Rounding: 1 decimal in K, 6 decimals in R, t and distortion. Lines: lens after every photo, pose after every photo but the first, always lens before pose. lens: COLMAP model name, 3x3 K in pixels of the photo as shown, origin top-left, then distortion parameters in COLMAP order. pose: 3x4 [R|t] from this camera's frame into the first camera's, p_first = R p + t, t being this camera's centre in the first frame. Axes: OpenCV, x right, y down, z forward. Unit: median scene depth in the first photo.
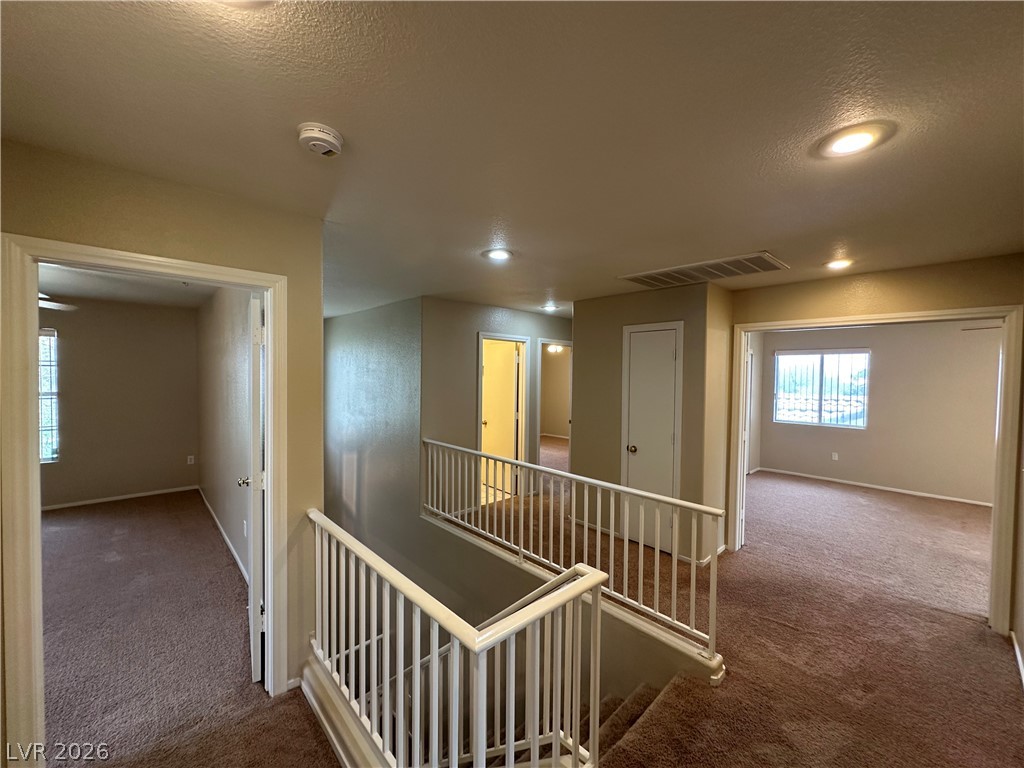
lens RADIAL K [[409.4, 0, 512.5], [0, 409.4, 385.1], [0, 0, 1]] dist [0.001196, 0.000378]
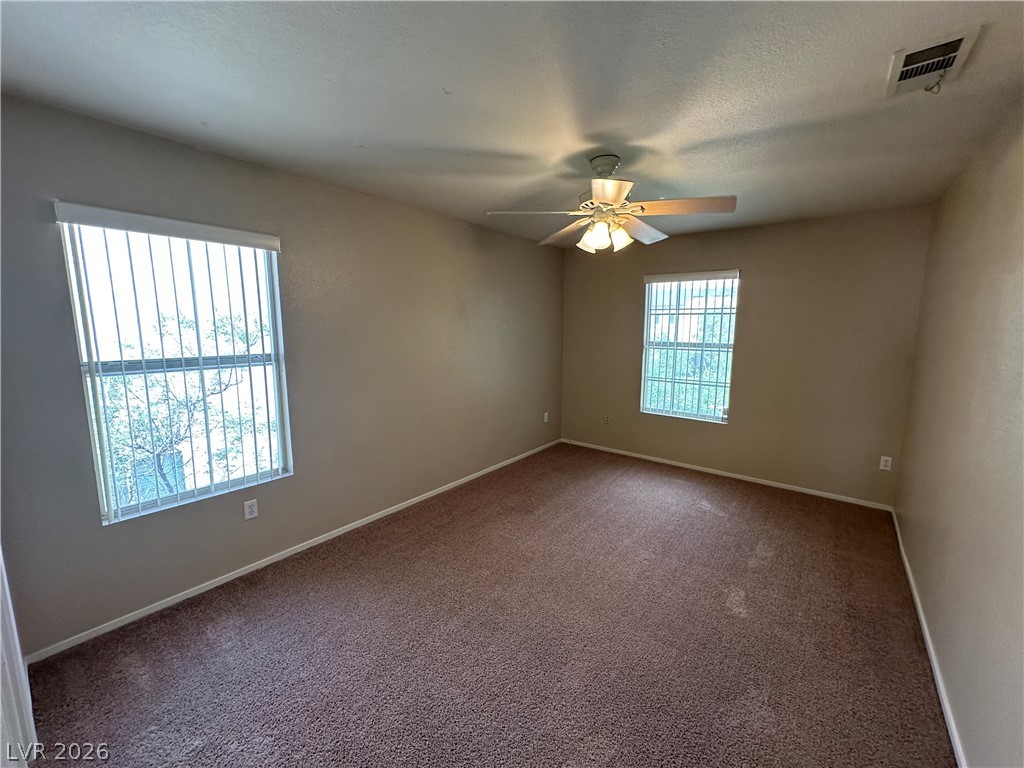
lens RADIAL K [[409.4, 0, 509.4], [0, 409.4, 385.5], [0, 0, 1]] dist [0.001196, 0.000378]
pose [[0.149257, 0.126211, -0.980710, -0.383830], [-0.024632, 0.991987, 0.123914, 0.009309], [0.988492, 0.005662, 0.151170, 0.476643]]
